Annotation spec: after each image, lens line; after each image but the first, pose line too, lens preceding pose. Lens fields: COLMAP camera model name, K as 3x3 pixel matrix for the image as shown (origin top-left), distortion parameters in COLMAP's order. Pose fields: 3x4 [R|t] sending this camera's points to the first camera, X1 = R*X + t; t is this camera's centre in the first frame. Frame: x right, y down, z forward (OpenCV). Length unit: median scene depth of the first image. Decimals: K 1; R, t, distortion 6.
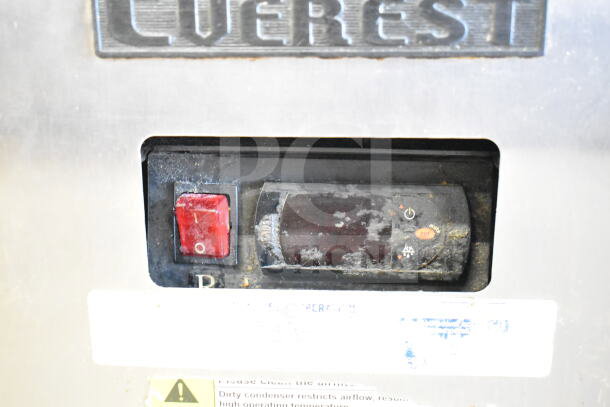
lens RADIAL K [[800.5, 0, 305.0], [0, 800.5, 203.5], [0, 0, 1]] dist [-0.009081, -0.000127]
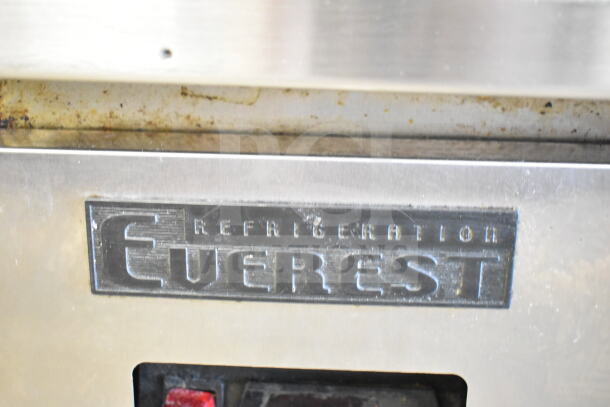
lens RADIAL K [[800.5, 0, 305.0], [0, 800.5, 203.5], [0, 0, 1]] dist [-0.009081, -0.000127]
pose [[0.999776, 0.017232, 0.012280, 0.008145], [-0.017484, 0.999633, 0.020712, -0.341252], [-0.011919, -0.020922, 0.999710, -0.071451]]
